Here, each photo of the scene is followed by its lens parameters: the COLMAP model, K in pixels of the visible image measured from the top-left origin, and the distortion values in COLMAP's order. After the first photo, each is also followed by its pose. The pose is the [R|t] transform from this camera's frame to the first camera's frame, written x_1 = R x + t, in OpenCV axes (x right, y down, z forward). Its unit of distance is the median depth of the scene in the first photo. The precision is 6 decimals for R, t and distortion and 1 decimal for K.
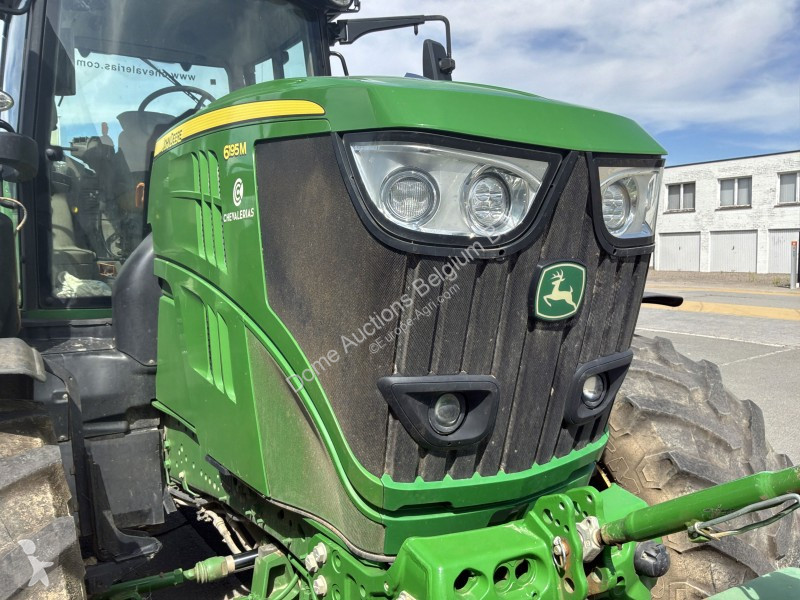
lens RADIAL K [[655.8, 0, 399.5], [0, 655.8, 295.8], [0, 0, 1]] dist [0.105889, -0.190237]
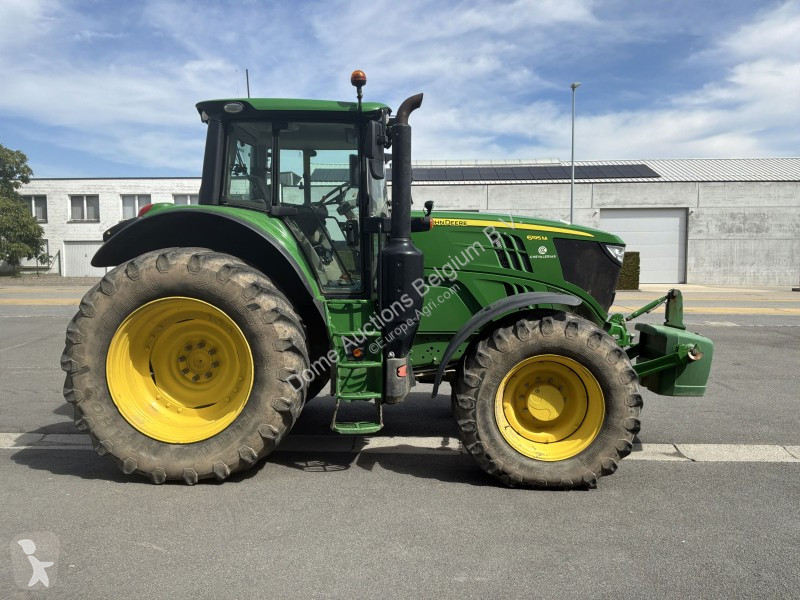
lens RADIAL K [[663.1, 0, 399.0], [0, 663.1, 287.8], [0, 0, 1]] dist [0.090418, -0.152814]
pose [[0.572111, -0.033435, 0.819494, -2.271598], [0.051477, 0.998663, 0.004808, -0.006248], [-0.818559, 0.039435, 0.573067, -0.263689]]
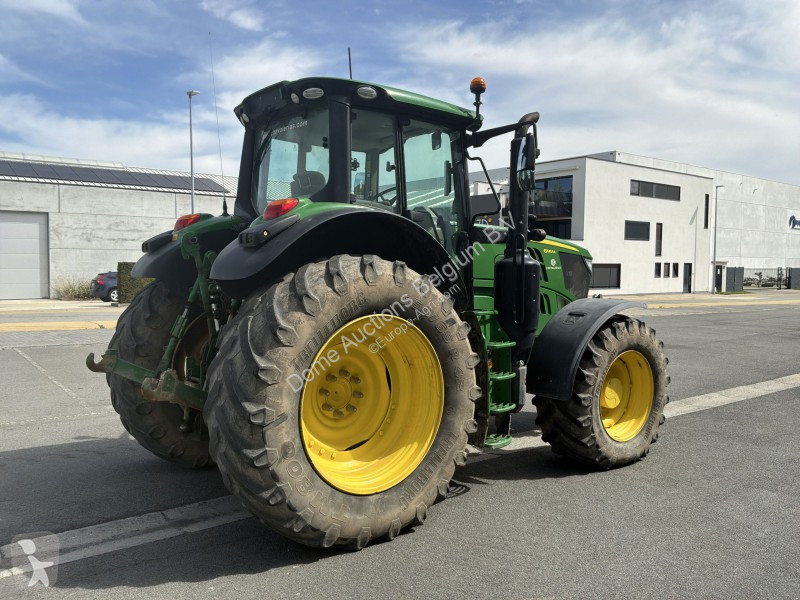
lens RADIAL K [[663.1, 0, 399.0], [0, 663.1, 287.8], [0, 0, 1]] dist [0.090418, -0.152814]
pose [[-0.104386, -0.023360, 0.994263, -2.635999], [0.060294, 0.997737, 0.029772, -0.111119], [-0.992708, 0.063056, -0.102741, 1.479839]]
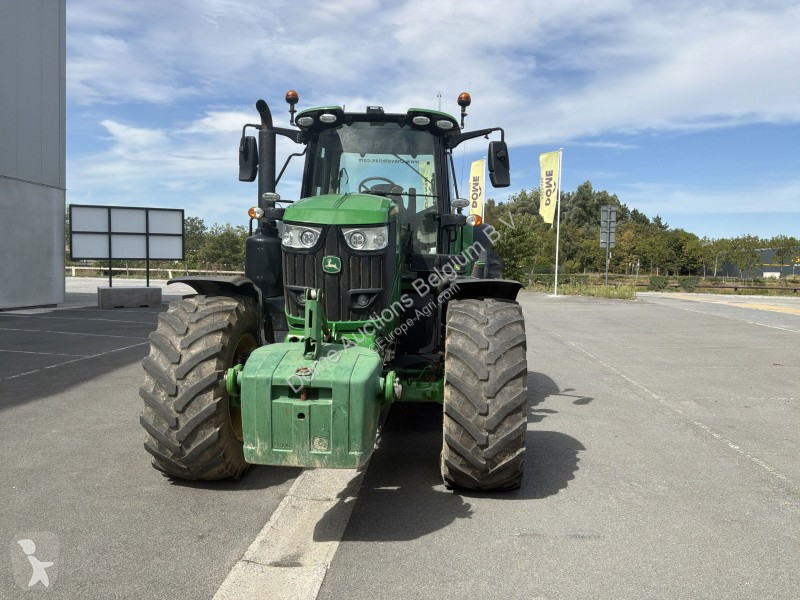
lens RADIAL K [[655.8, 0, 399.5], [0, 655.8, 295.8], [0, 0, 1]] dist [0.105889, -0.190237]
pose [[0.803013, 0.059401, -0.592994, 1.184684], [-0.076874, 0.997032, -0.004226, 0.065709], [0.590983, 0.048979, 0.805195, -0.707359]]
